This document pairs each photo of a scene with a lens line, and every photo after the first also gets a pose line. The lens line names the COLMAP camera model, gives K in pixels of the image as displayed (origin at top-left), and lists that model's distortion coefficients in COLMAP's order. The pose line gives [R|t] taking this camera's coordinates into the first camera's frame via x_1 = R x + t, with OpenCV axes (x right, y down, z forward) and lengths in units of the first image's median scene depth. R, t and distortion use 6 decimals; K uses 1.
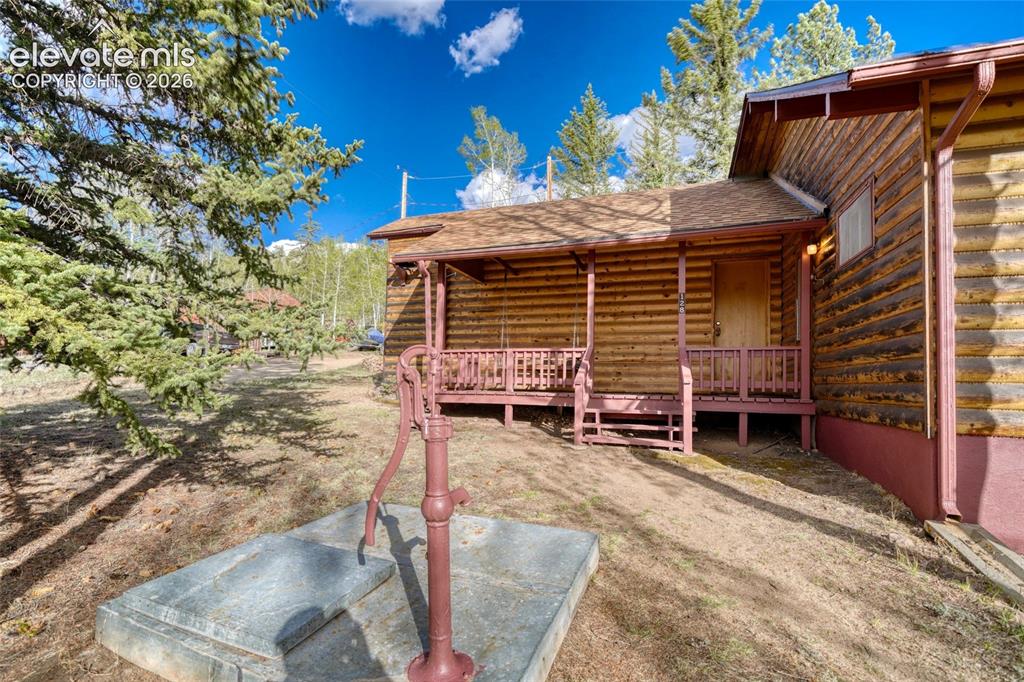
lens RADIAL K [[474.9, 0, 514.3], [0, 474.9, 370.5], [0, 0, 1]] dist [0.004970, 0.000542]
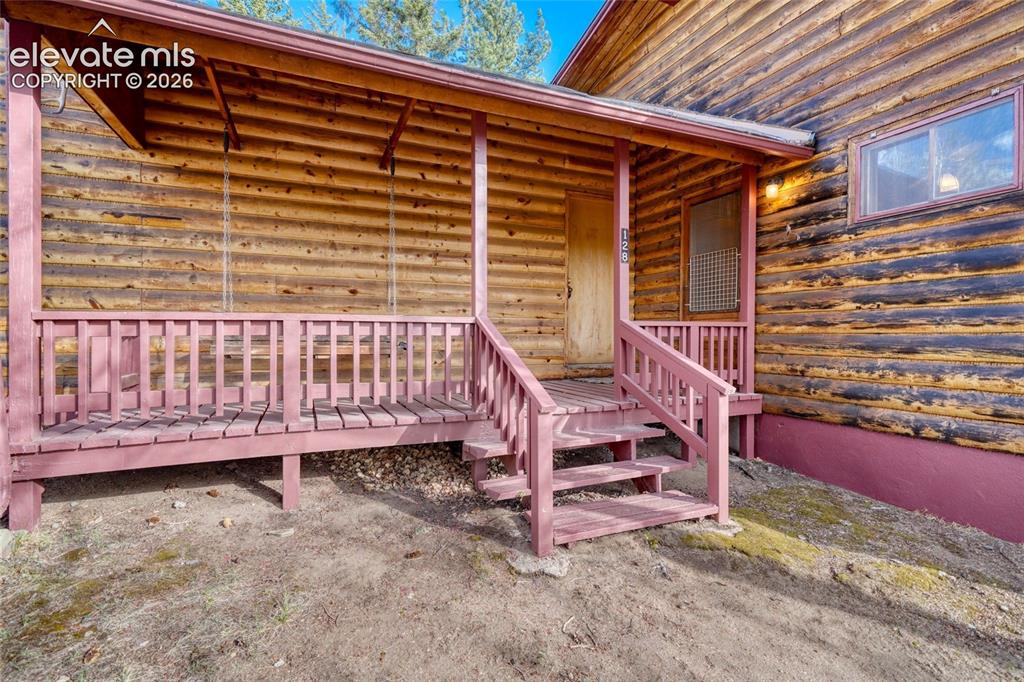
lens RADIAL K [[474.9, 0, 509.6], [0, 474.9, 340.2], [0, 0, 1]] dist [0.004970, 0.000542]
pose [[0.751441, -0.018319, 0.659546, -0.113474], [-0.010114, 0.999177, 0.039275, -0.033779], [-0.659723, -0.036184, 0.750637, 0.483598]]
